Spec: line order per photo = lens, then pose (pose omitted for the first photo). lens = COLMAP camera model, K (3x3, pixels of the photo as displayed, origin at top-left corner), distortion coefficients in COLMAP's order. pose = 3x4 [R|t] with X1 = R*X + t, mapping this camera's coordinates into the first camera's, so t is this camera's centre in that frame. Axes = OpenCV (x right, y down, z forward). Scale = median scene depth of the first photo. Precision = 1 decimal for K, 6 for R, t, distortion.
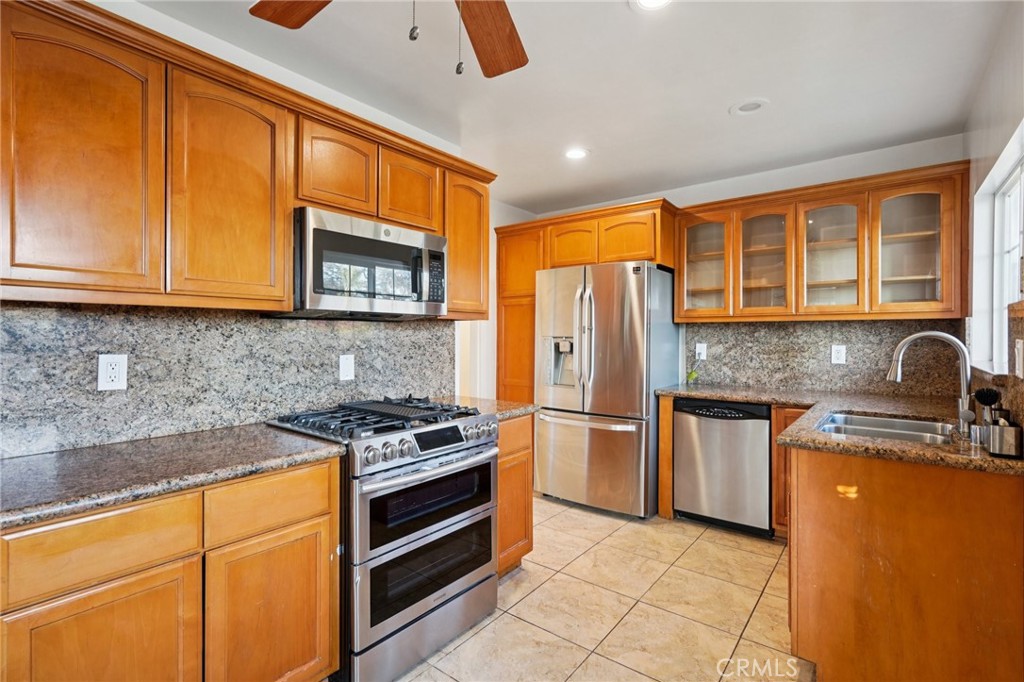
lens RADIAL K [[477.5, 0, 515.2], [0, 477.5, 339.2], [0, 0, 1]] dist [-0.001203, 0.001374]
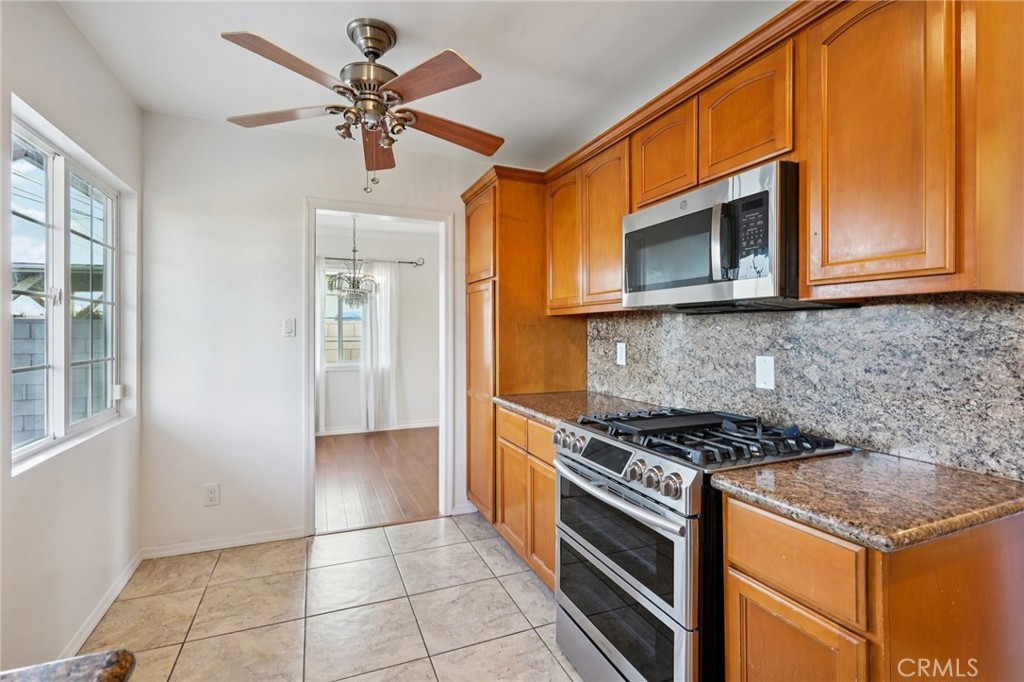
lens RADIAL K [[477.5, 0, 514.2], [0, 477.5, 332.0], [0, 0, 1]] dist [-0.001203, 0.001374]
pose [[-0.484728, 0.000063, -0.874665, 0.551603], [-0.007378, 0.999964, 0.004161, -0.006944], [0.874634, 0.008470, -0.484711, 1.081853]]
